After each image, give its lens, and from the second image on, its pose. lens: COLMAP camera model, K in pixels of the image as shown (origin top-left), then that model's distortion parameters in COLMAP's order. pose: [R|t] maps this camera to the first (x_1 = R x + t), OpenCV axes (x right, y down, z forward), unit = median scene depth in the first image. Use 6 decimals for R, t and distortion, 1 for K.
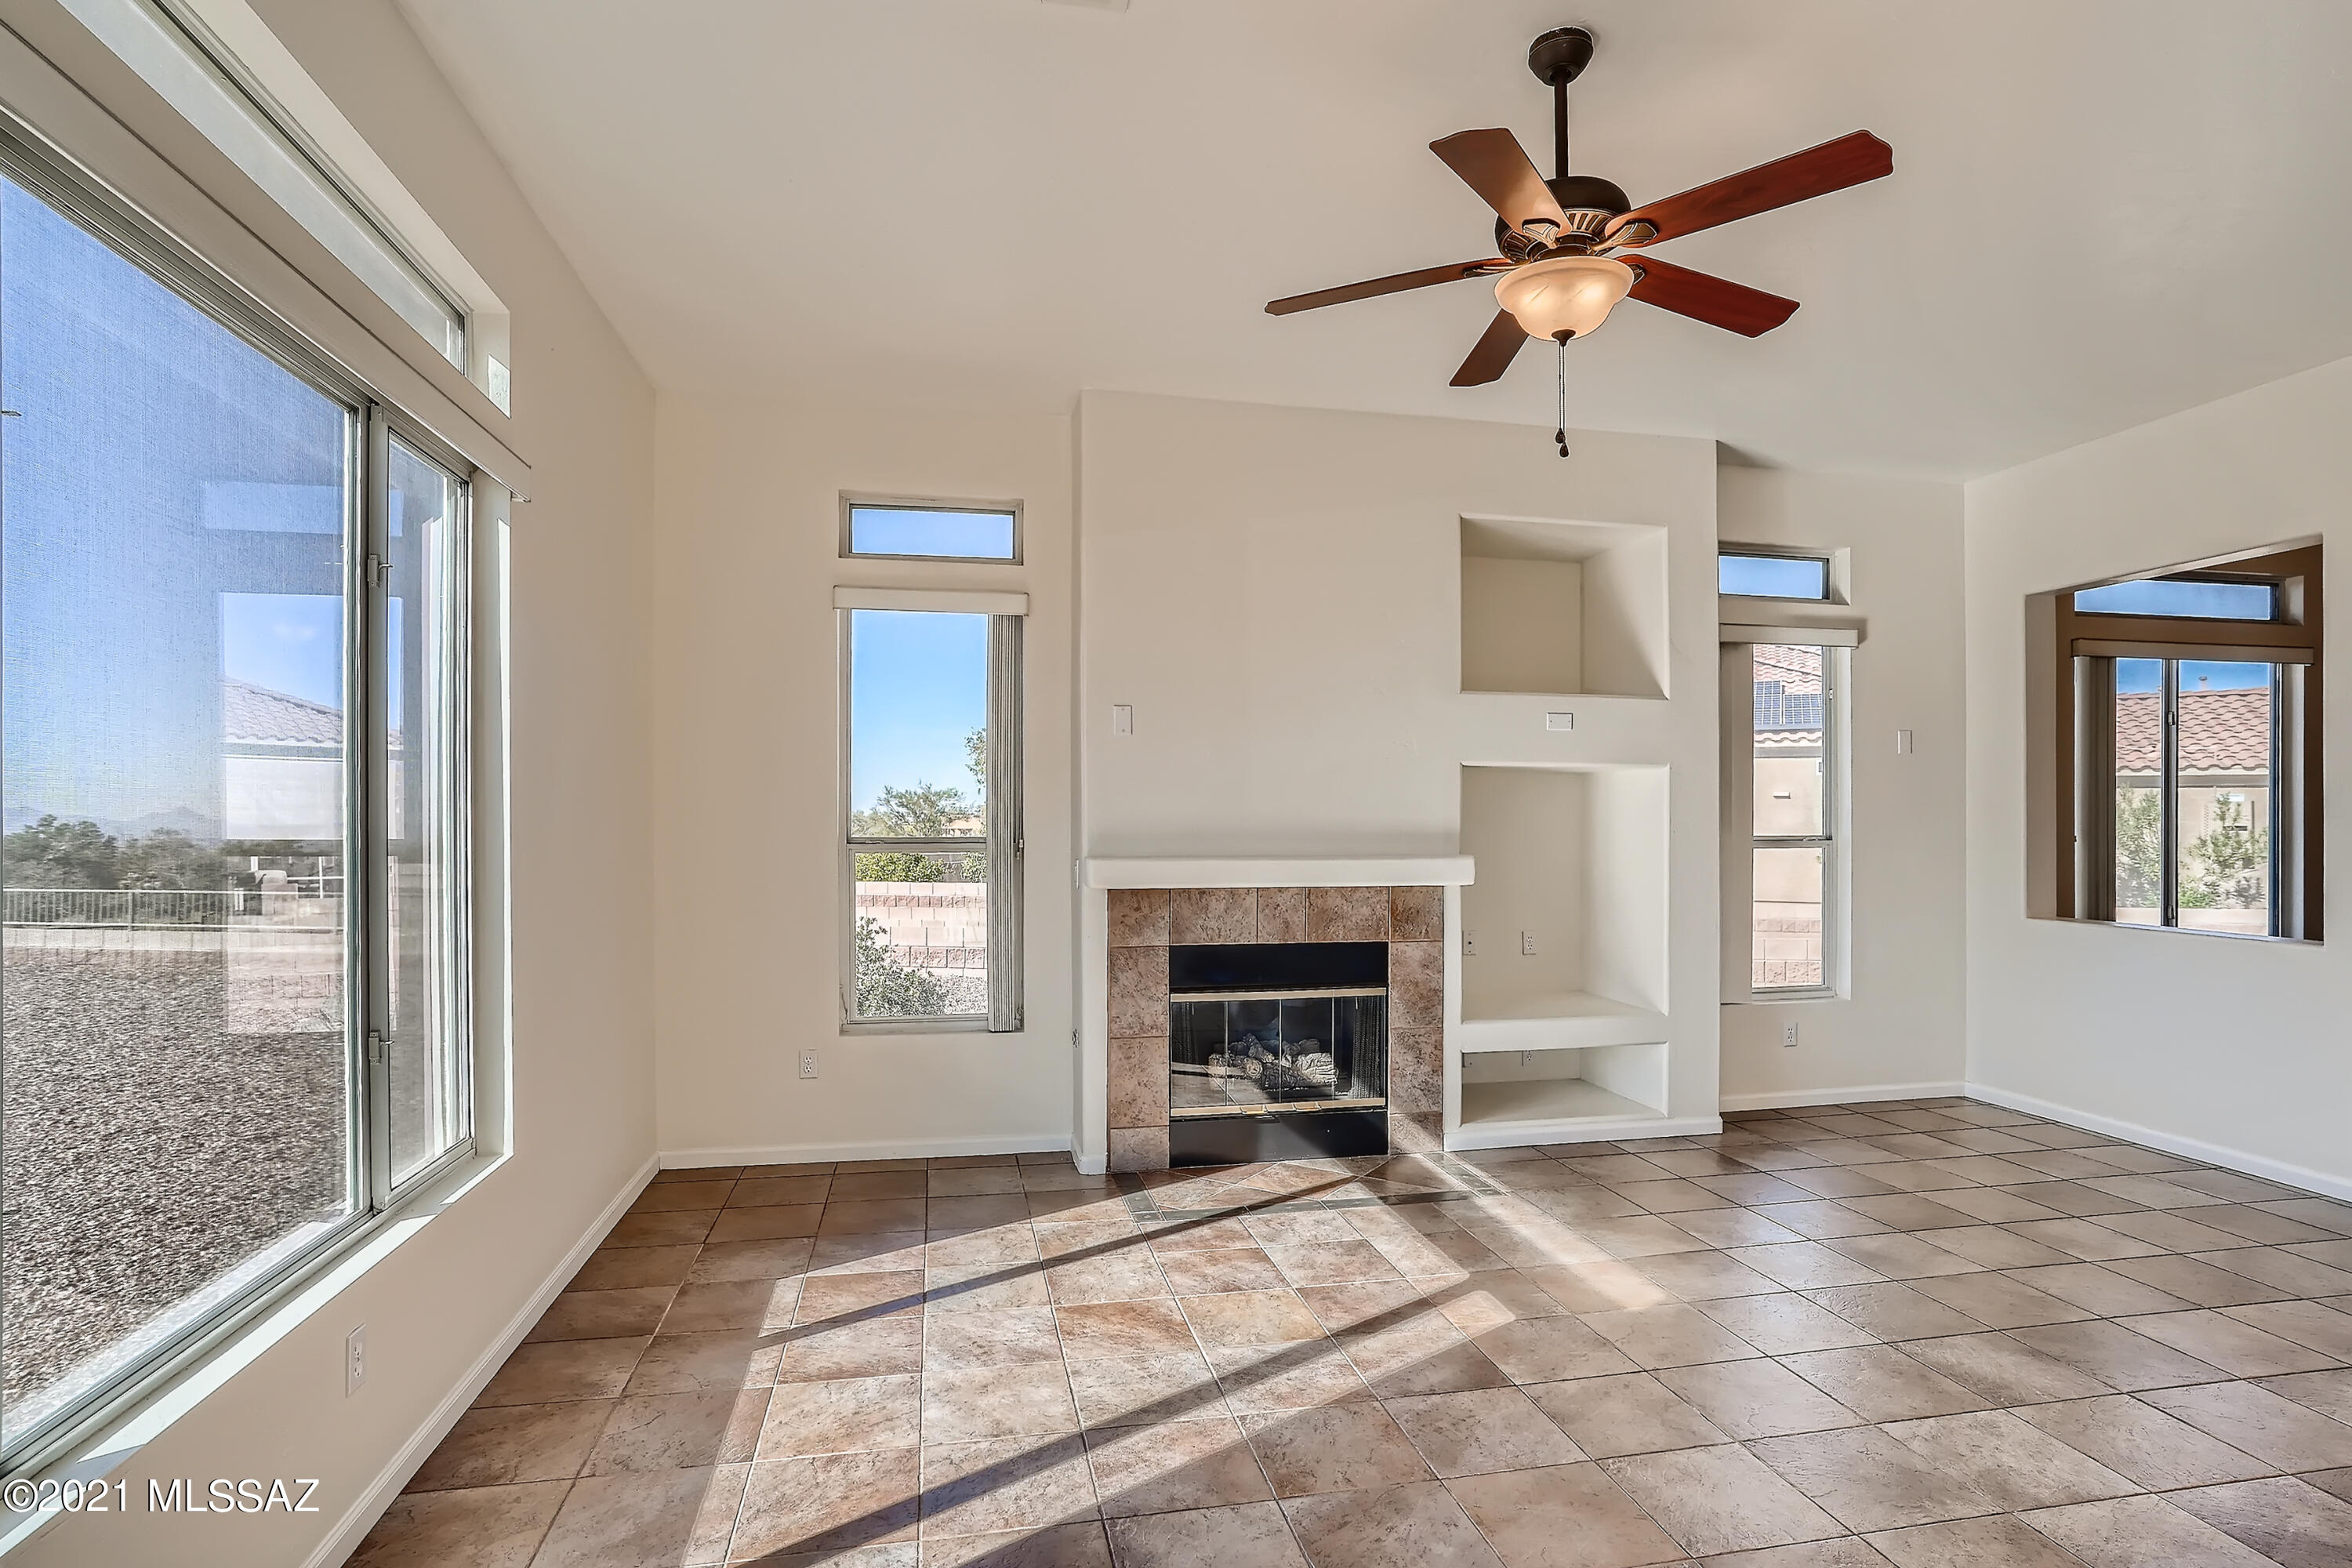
lens RADIAL K [[1202.6, 0, 1190.9], [0, 1202.6, 808.9], [0, 0, 1]] dist [-0.043299, 0.022586]
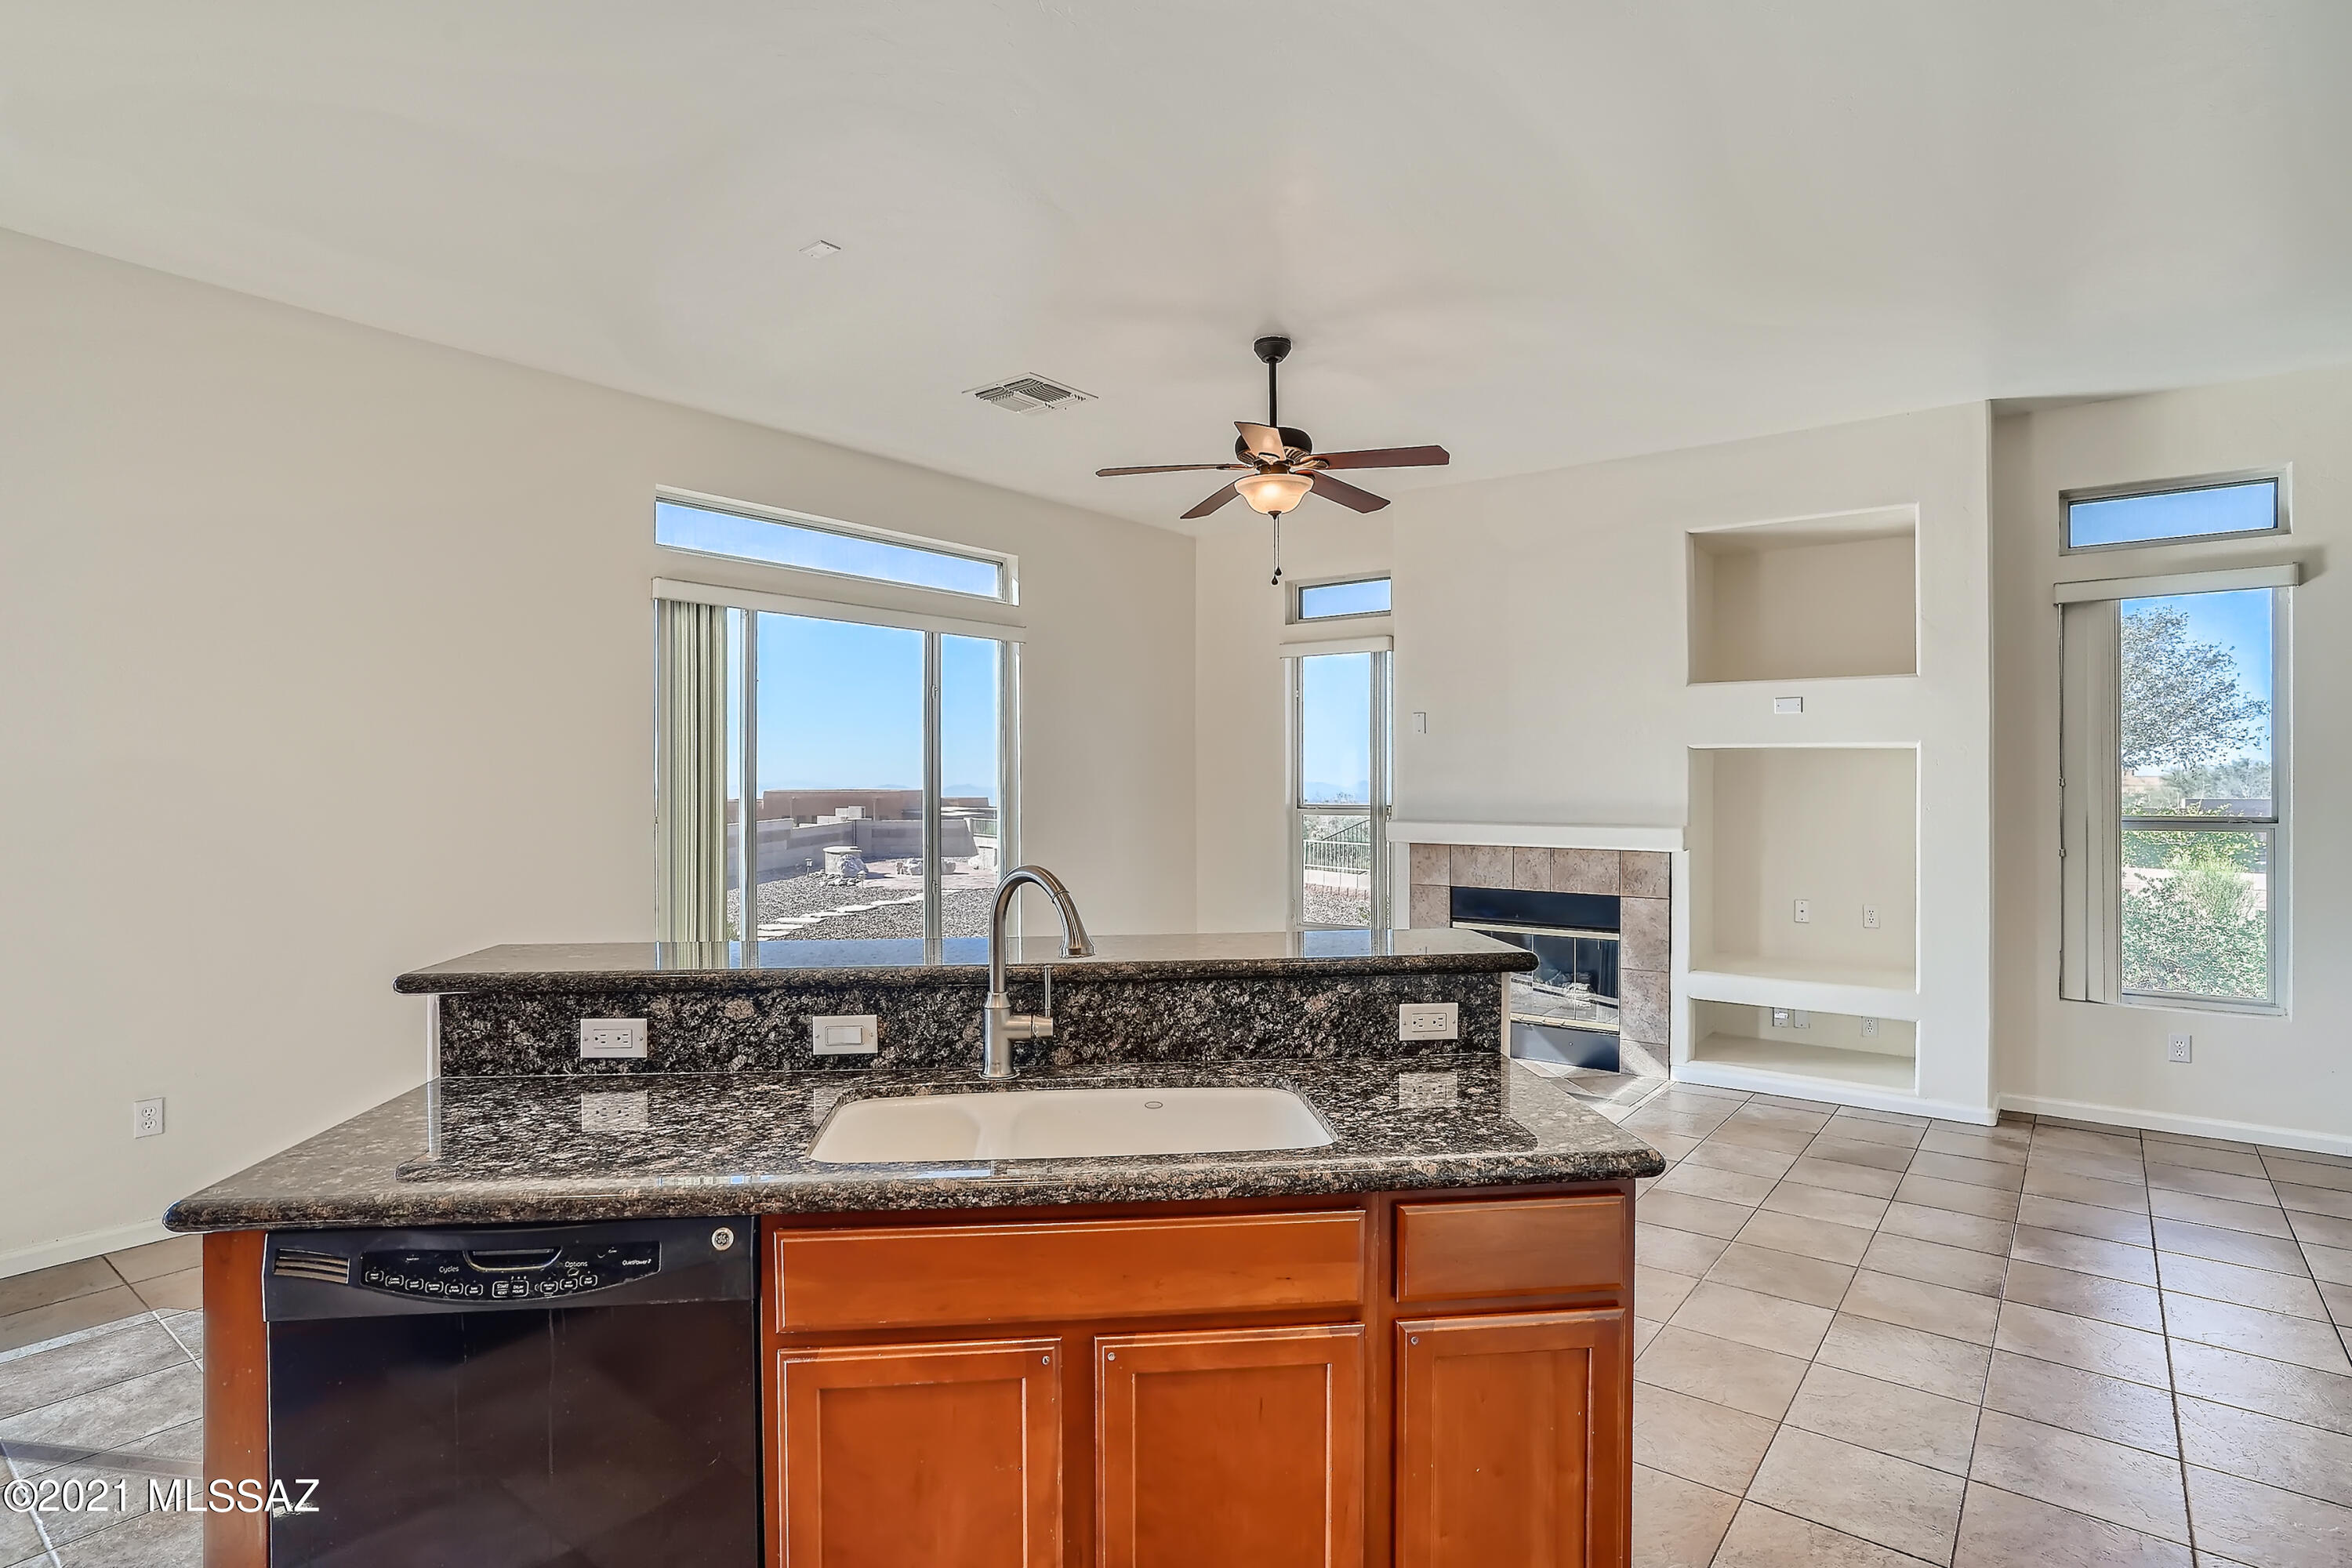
lens RADIAL K [[1202.6, 0, 1191.0], [0, 1202.6, 776.8], [0, 0, 1]] dist [-0.043299, 0.022586]
pose [[0.651448, -0.003992, -0.758683, 0.826836], [0.003811, 0.999991, -0.001989, -0.008854], [0.758684, -0.001595, 0.651457, -0.116062]]
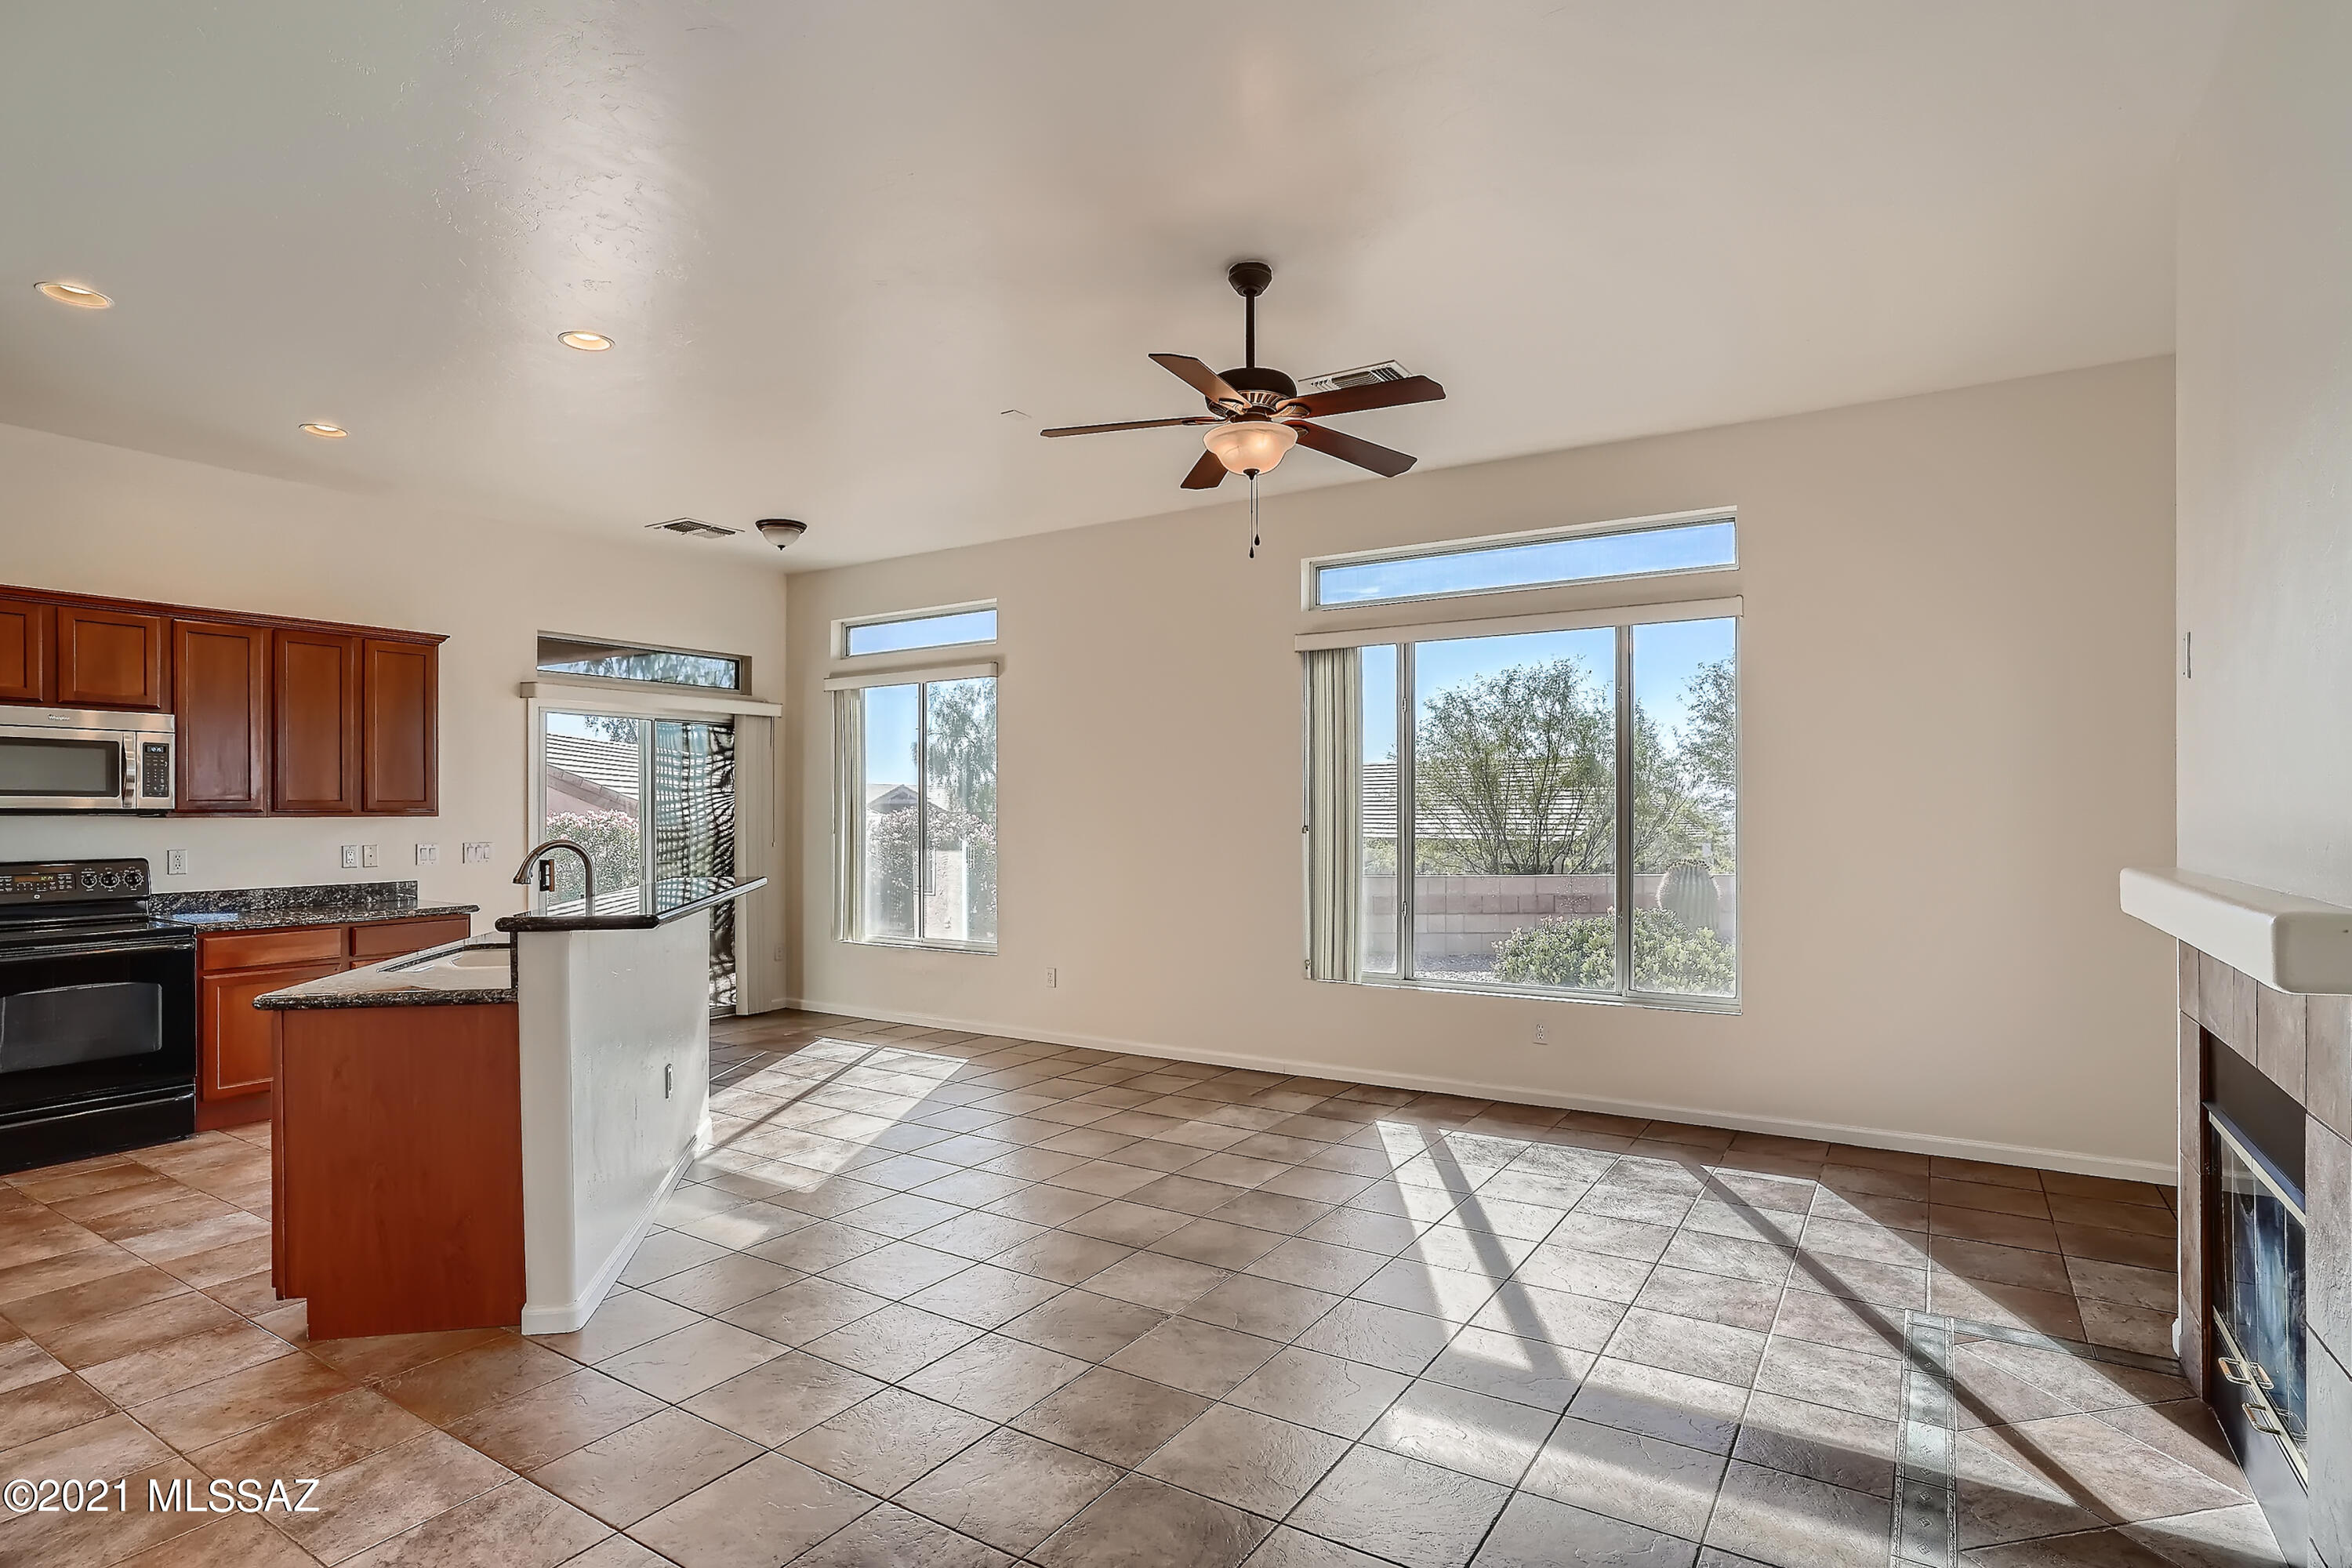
lens RADIAL K [[1202.6, 0, 1189.7], [0, 1202.6, 800.0], [0, 0, 1]] dist [-0.043299, 0.022586]
pose [[-0.690967, -0.006217, -0.722860, 0.754183], [0.003867, 0.999917, -0.012296, 0.007865], [0.722876, -0.011292, -0.690885, 1.043430]]
